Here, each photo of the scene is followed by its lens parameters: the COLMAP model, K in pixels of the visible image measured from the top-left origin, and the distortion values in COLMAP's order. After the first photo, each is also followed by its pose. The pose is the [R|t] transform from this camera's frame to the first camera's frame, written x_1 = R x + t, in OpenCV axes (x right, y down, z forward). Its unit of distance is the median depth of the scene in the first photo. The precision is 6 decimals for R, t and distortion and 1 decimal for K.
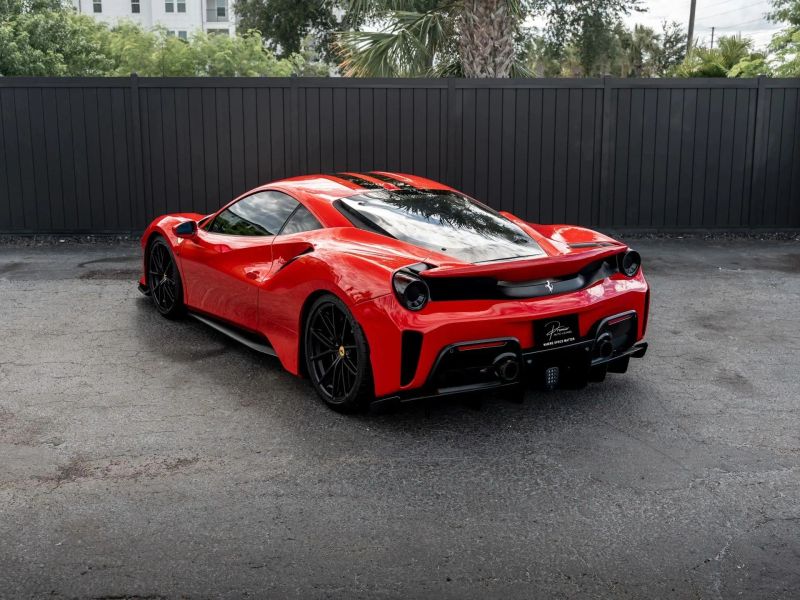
lens RADIAL K [[940.8, 0, 404.6], [0, 940.8, 297.7], [0, 0, 1]] dist [0.002308, -0.047106]
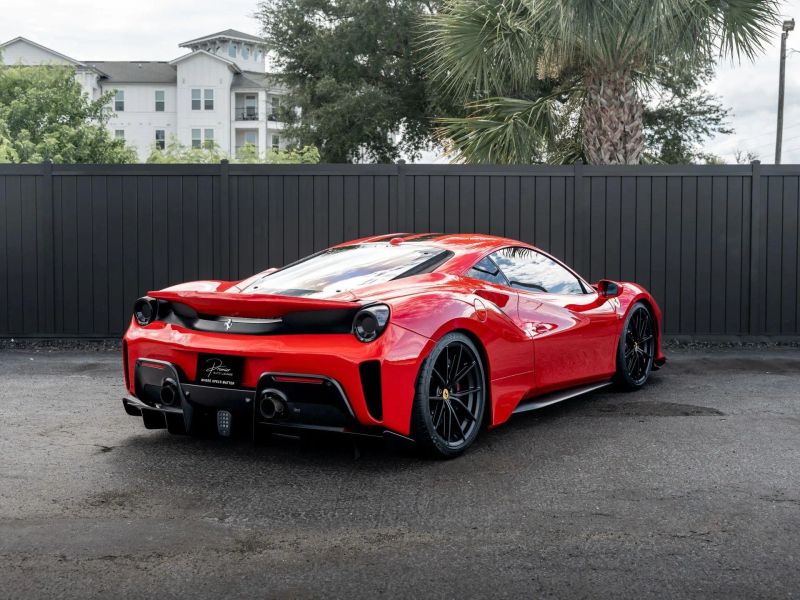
lens RADIAL K [[1050.1, 0, 400.0], [0, 1050.1, 300.0], [0, 0, 1]] dist [-0.000757, -0.013301]
pose [[0.999233, 0.001735, -0.039110, -0.076443], [-0.007787, 0.987866, -0.155115, 0.046050], [0.038367, 0.155301, 0.987122, 0.032766]]
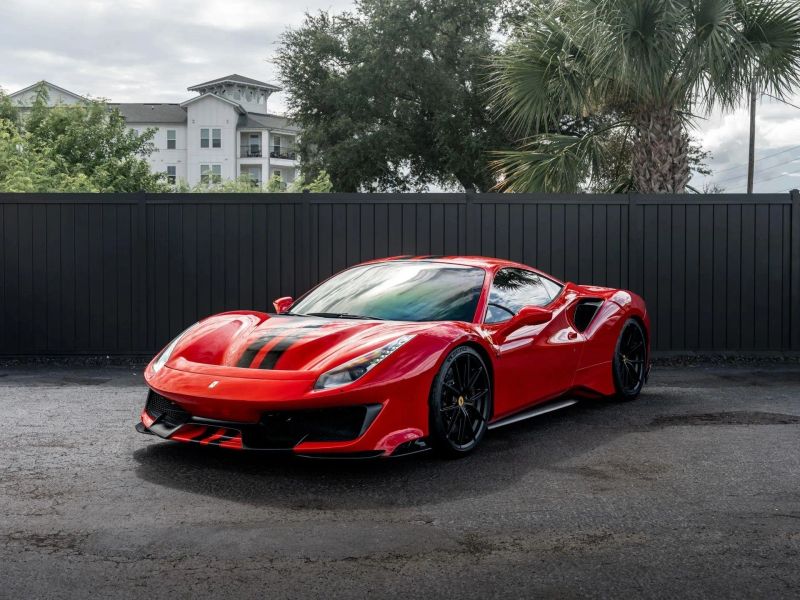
lens RADIAL K [[962.7, 0, 400.0], [0, 962.7, 300.0], [0, 0, 1]] dist [-0.010467, 0.043173]
pose [[0.999722, -0.001188, -0.023532, -0.159195], [-0.003008, 0.984119, -0.177484, 0.047805], [0.023369, 0.177506, 0.983842, 0.040557]]
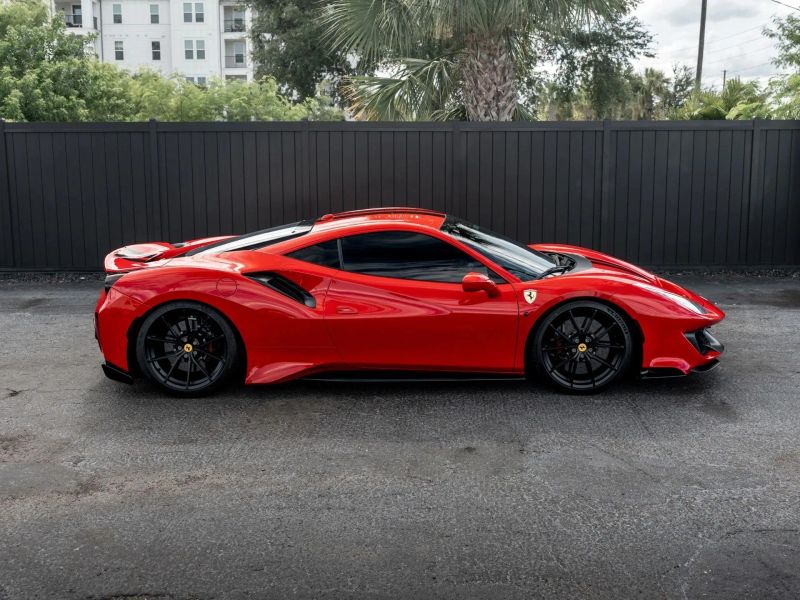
lens RADIAL K [[937.7, 0, 402.6], [0, 937.7, 299.3], [0, 0, 1]] dist [-0.014660, 0.015710]
pose [[0.999828, -0.000884, -0.018550, 0.009203], [0.000103, 0.999115, -0.042069, 0.006349], [0.018571, 0.042060, 0.998942, -0.027557]]
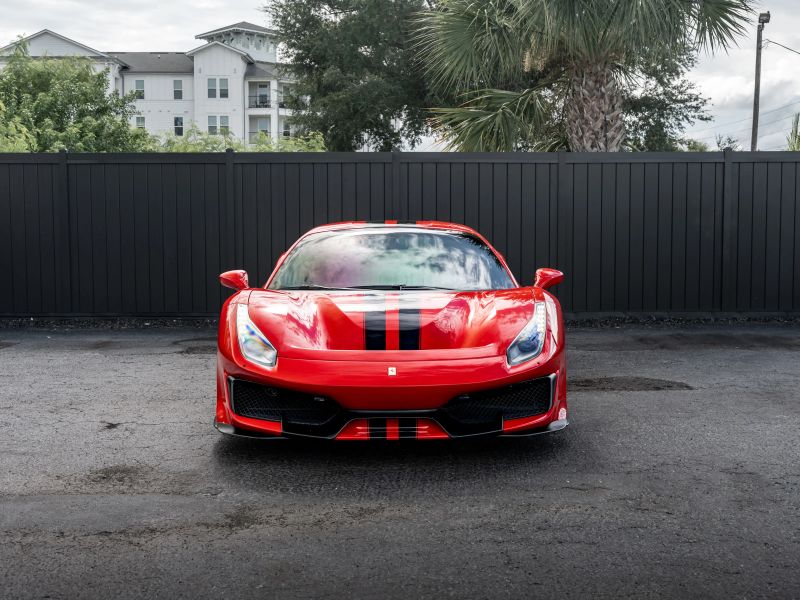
lens RADIAL K [[977.3, 0, 411.5], [0, 977.3, 300.9], [0, 0, 1]] dist [-0.012571, 0.022731]
pose [[0.999486, -0.001370, -0.032024, -0.067478], [-0.002766, 0.991672, -0.128760, 0.040178], [0.031934, 0.128783, 0.991159, 0.038339]]
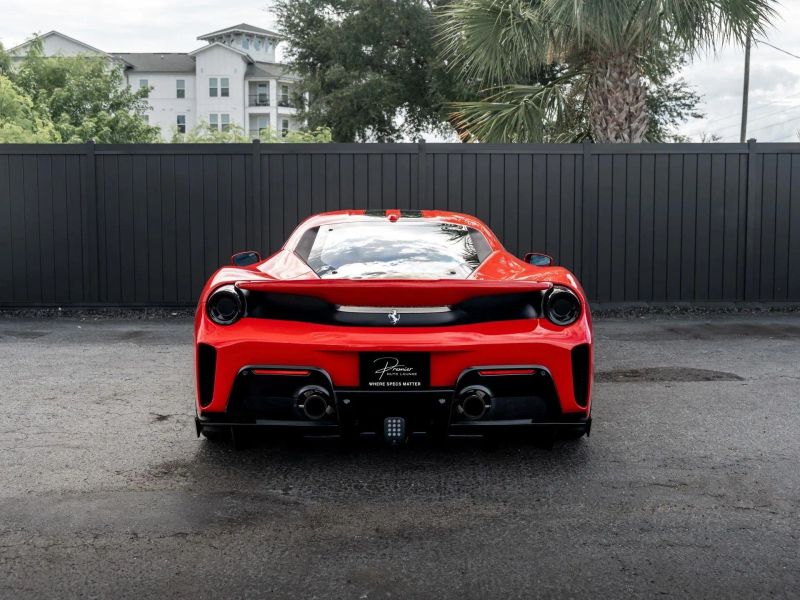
lens RADIAL K [[937.7, 0, 402.6], [0, 937.7, 299.3], [0, 0, 1]] dist [-0.014660, 0.015710]
pose [[0.999483, -0.000505, -0.032149, -0.102184], [-0.003412, 0.992568, -0.121644, 0.037517], [0.031972, 0.121691, 0.992053, 0.070267]]
